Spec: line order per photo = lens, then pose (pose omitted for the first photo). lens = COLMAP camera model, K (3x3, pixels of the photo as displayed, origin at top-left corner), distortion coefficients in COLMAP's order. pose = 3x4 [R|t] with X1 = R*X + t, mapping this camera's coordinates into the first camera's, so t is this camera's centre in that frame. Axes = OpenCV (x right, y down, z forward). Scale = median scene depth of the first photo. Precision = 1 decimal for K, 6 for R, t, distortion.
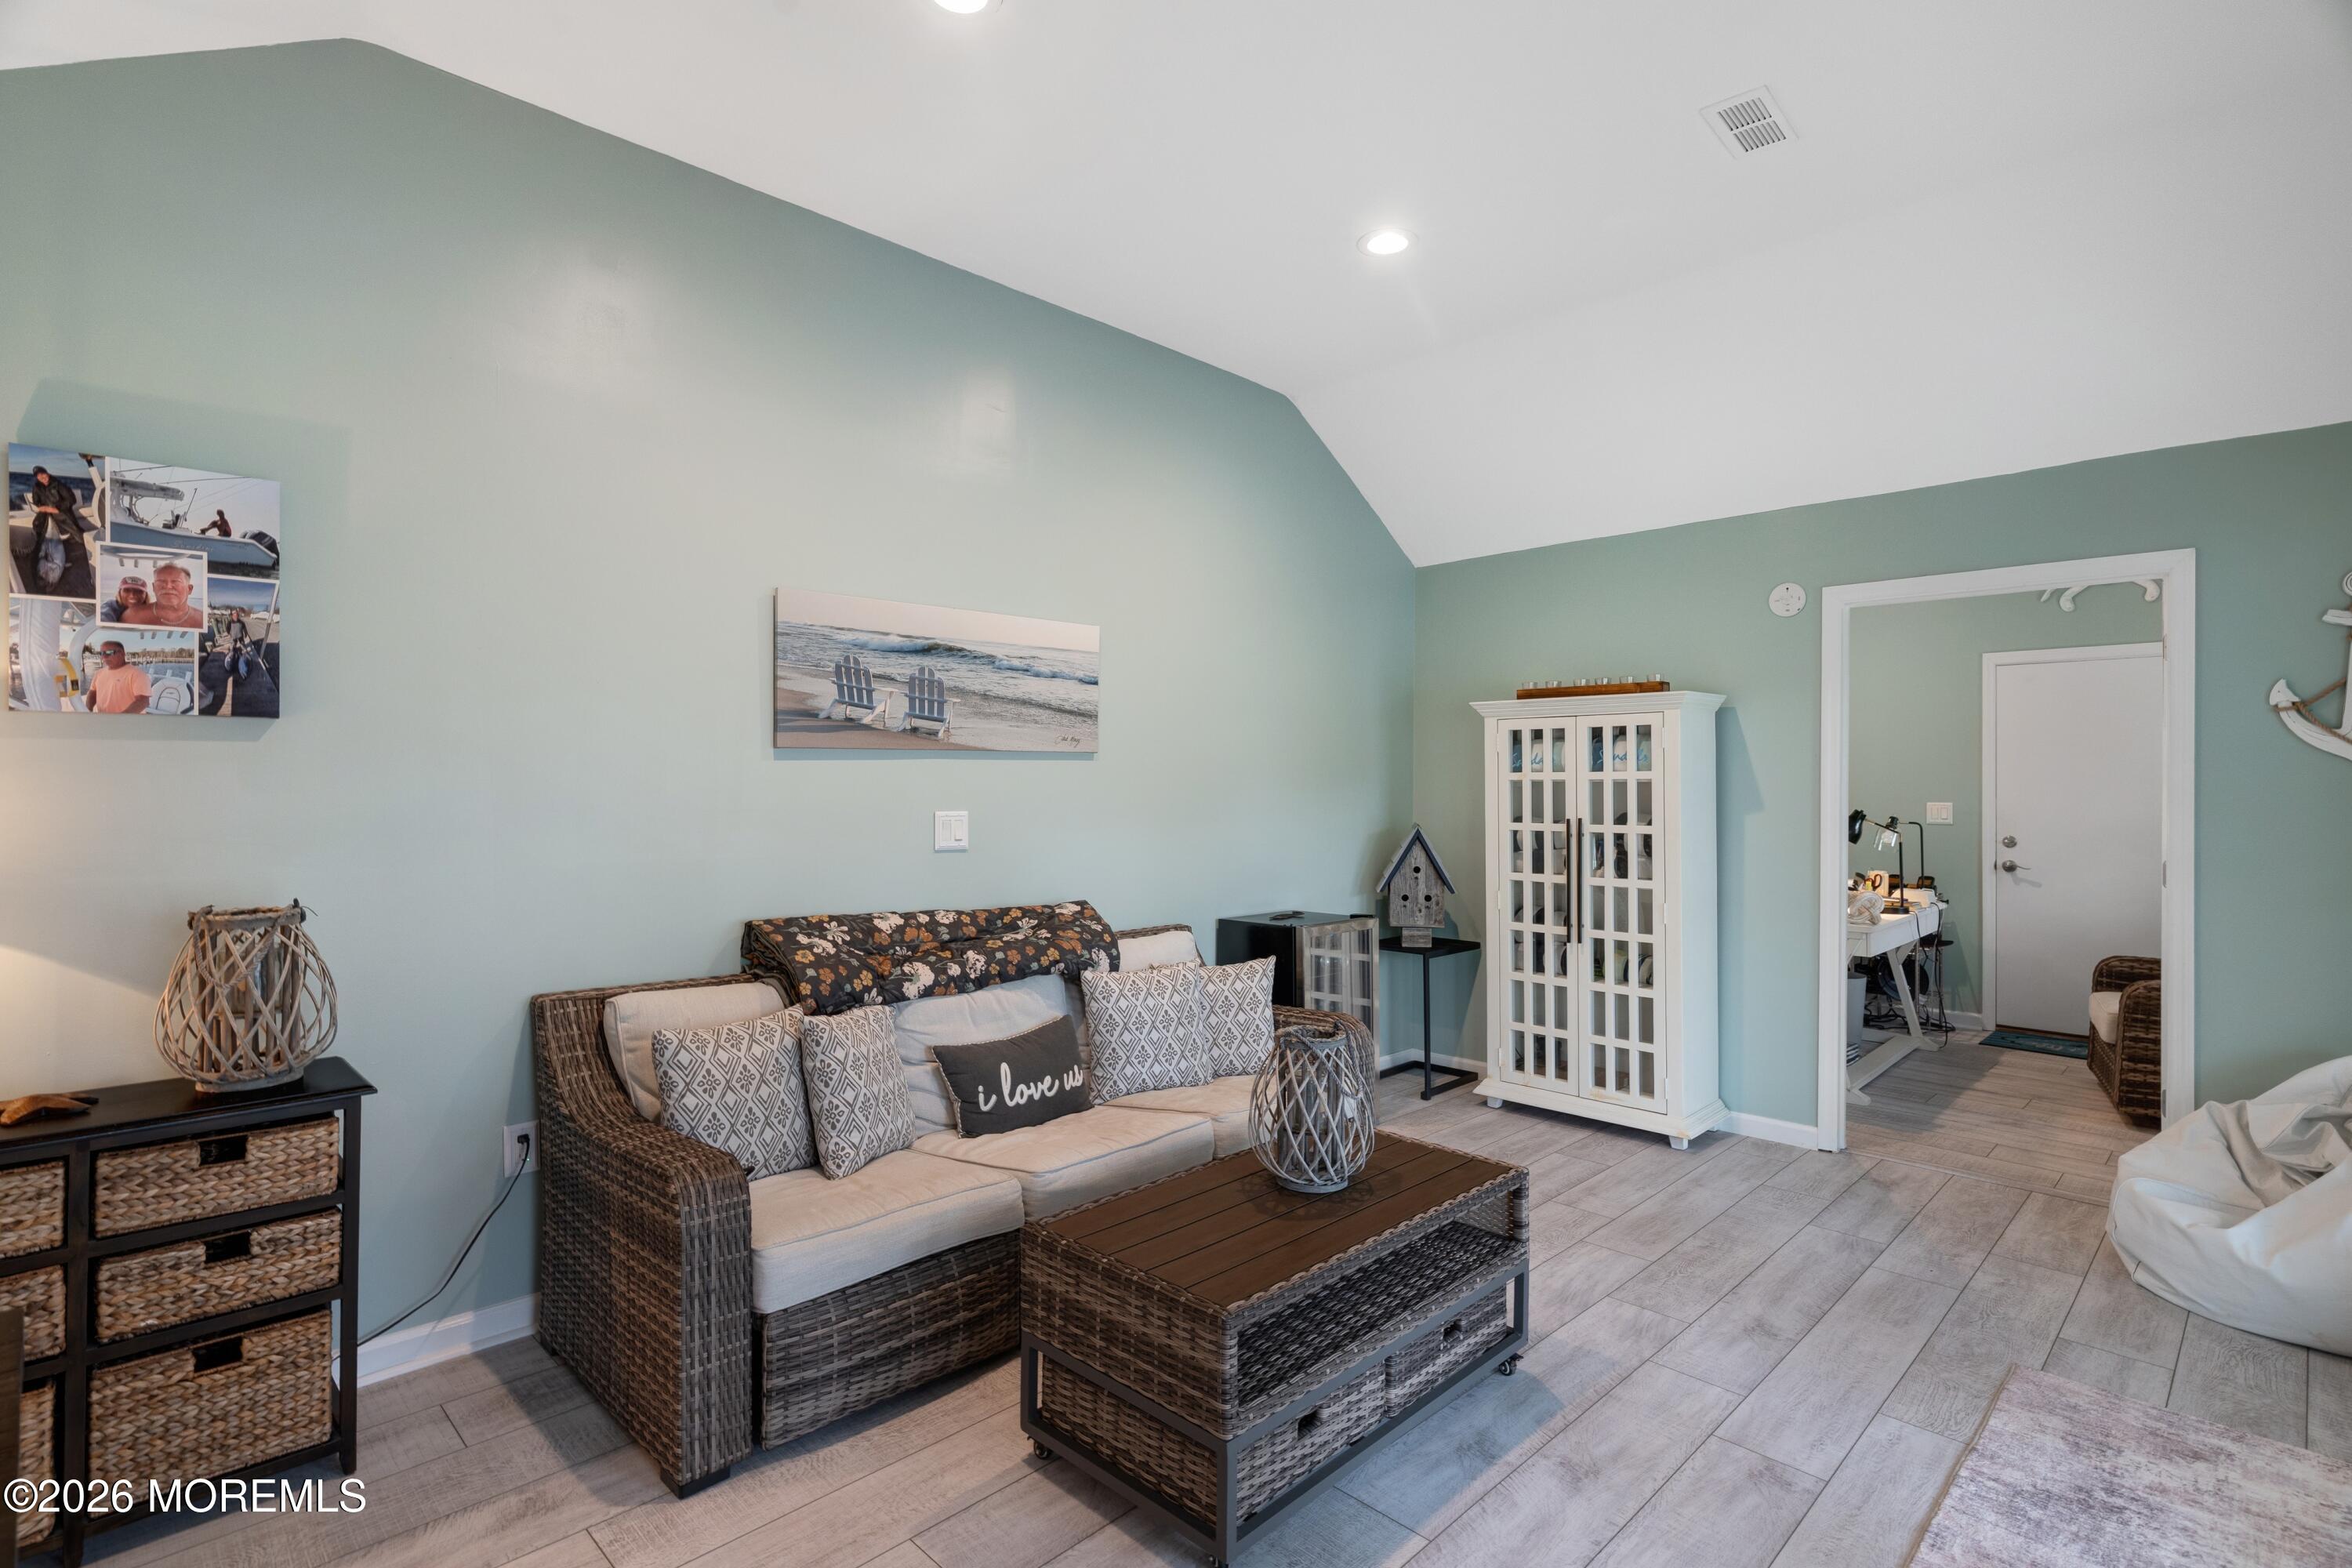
lens RADIAL K [[1131.7, 0, 1165.7], [0, 1131.7, 779.5], [0, 0, 1]] dist [0.000719, 0.000388]
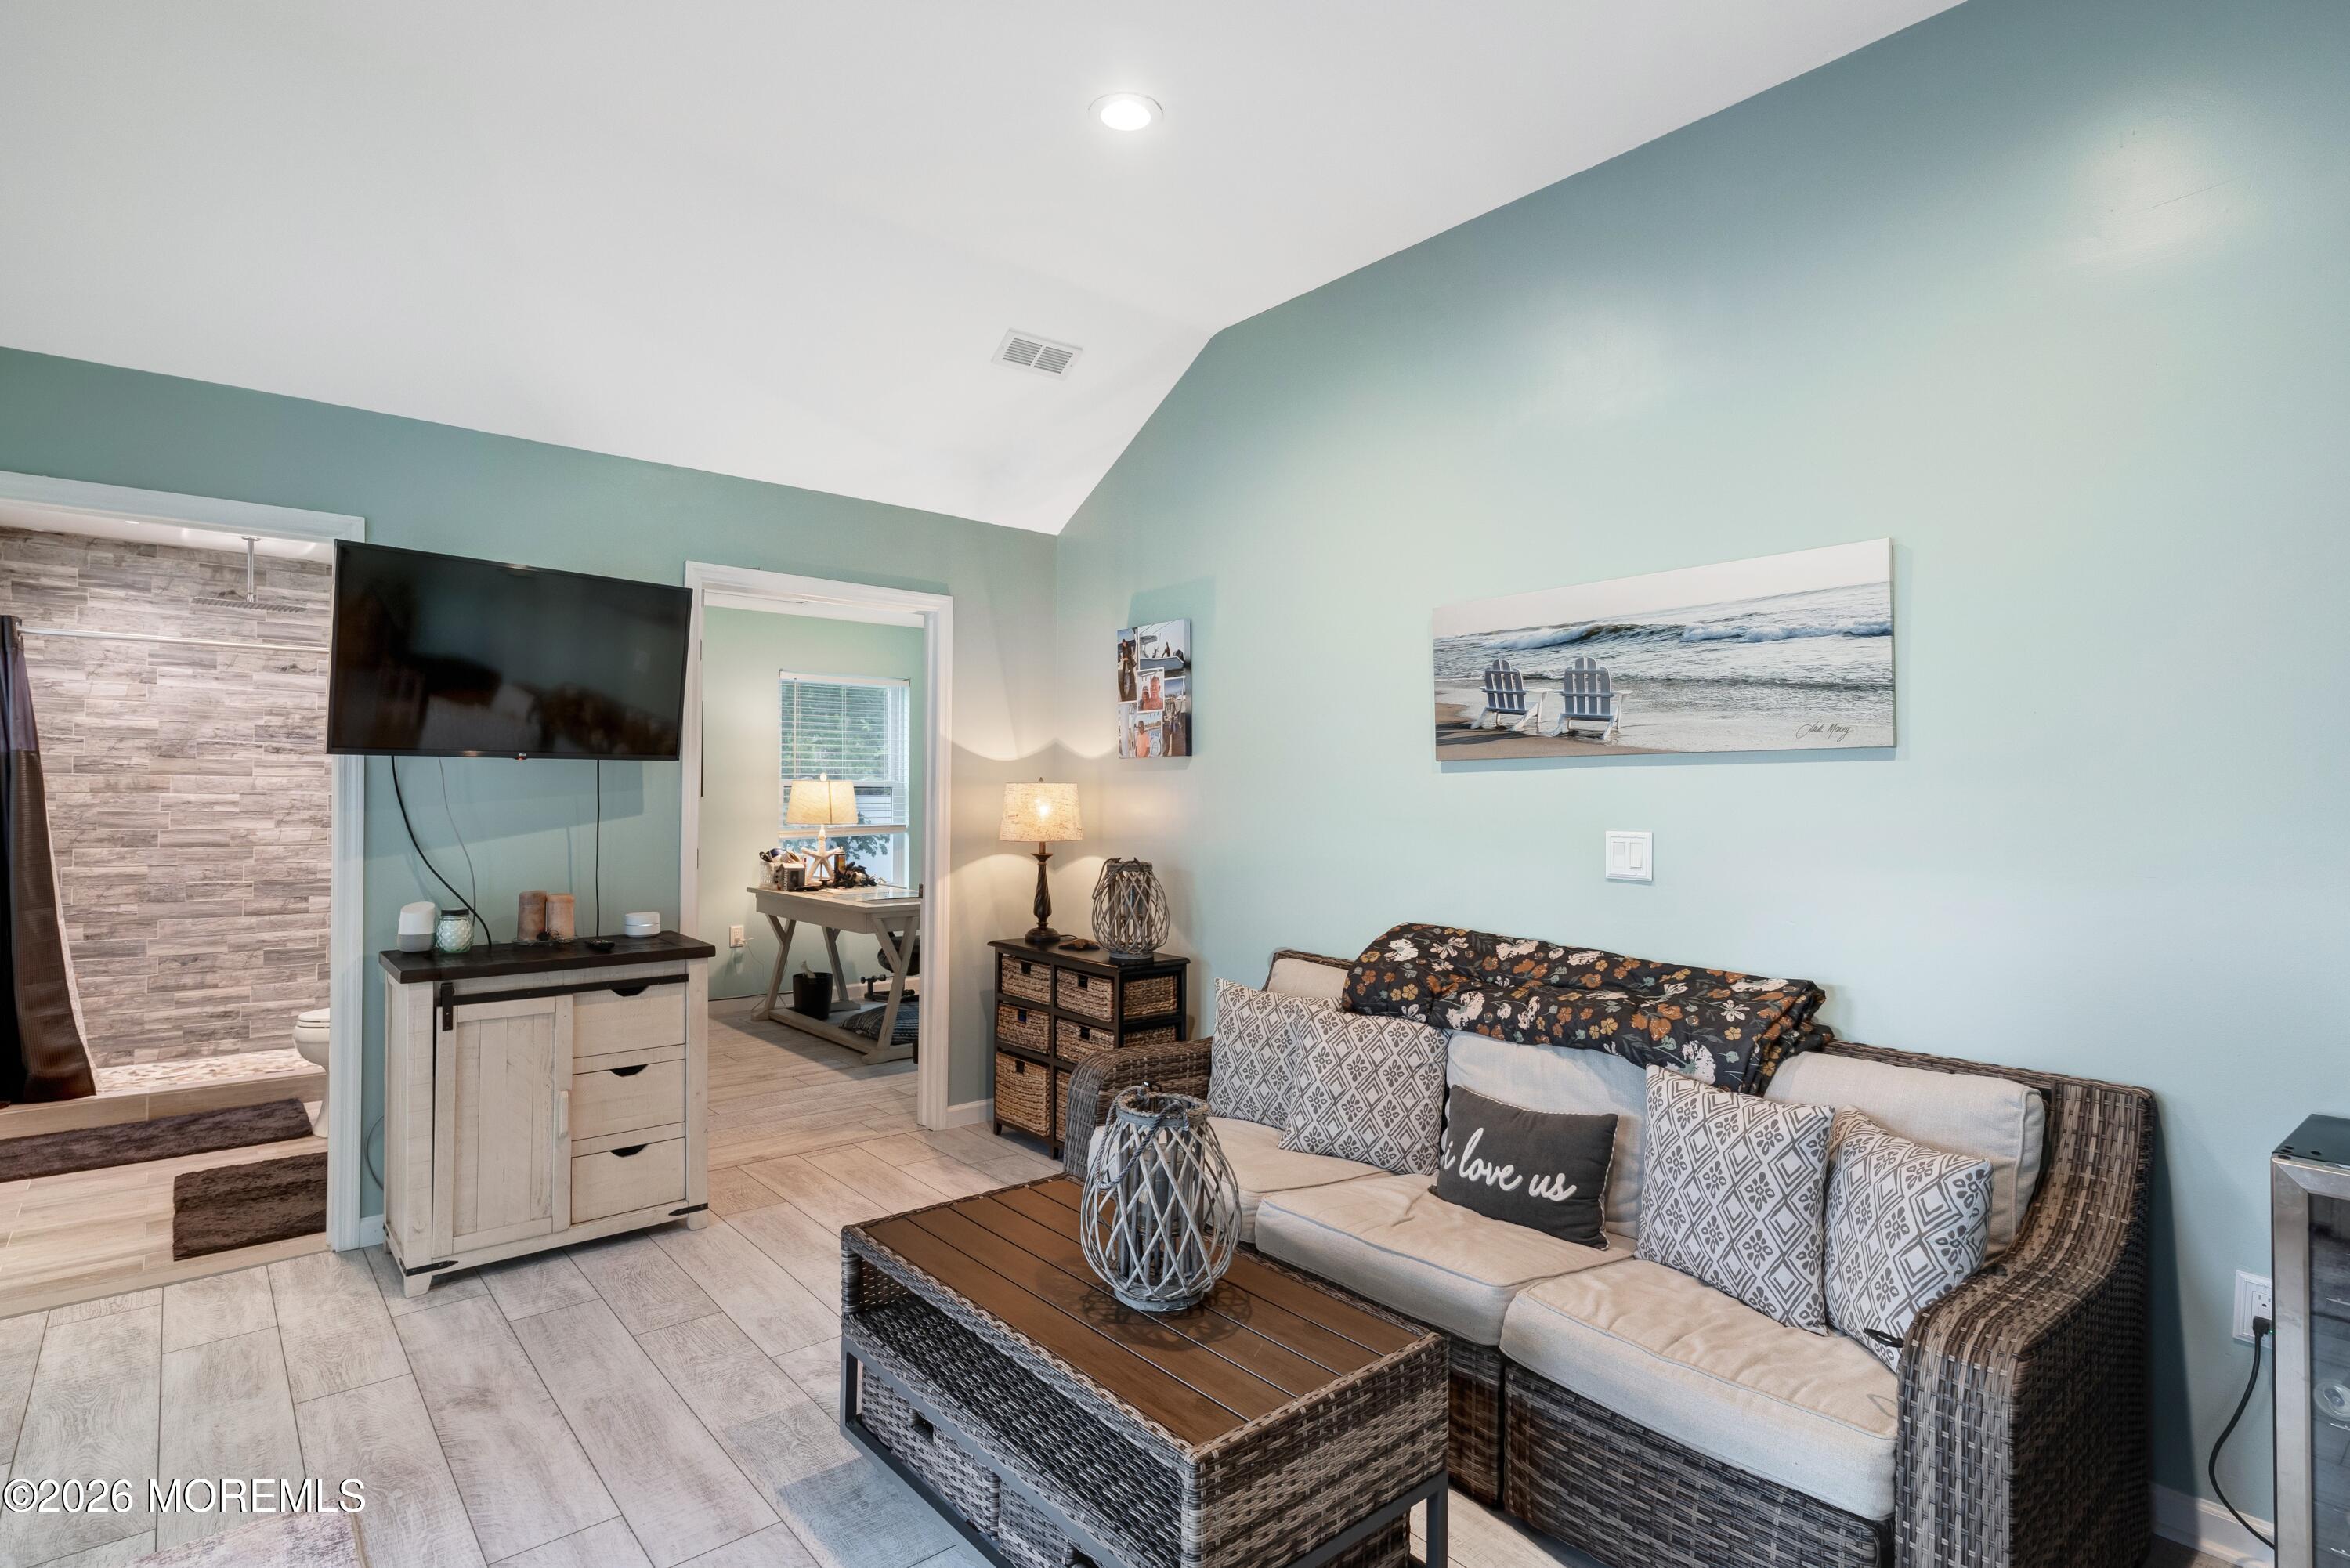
lens RADIAL K [[1165.4, 0, 1168.8], [0, 1165.4, 777.8], [0, 0, 1]] dist [0.000026, 0.000051]
pose [[-0.077596, -0.013784, -0.996890, 0.706112], [-0.002513, 0.999904, -0.013630, 0.002694], [0.996982, 0.001447, -0.077624, 0.796292]]
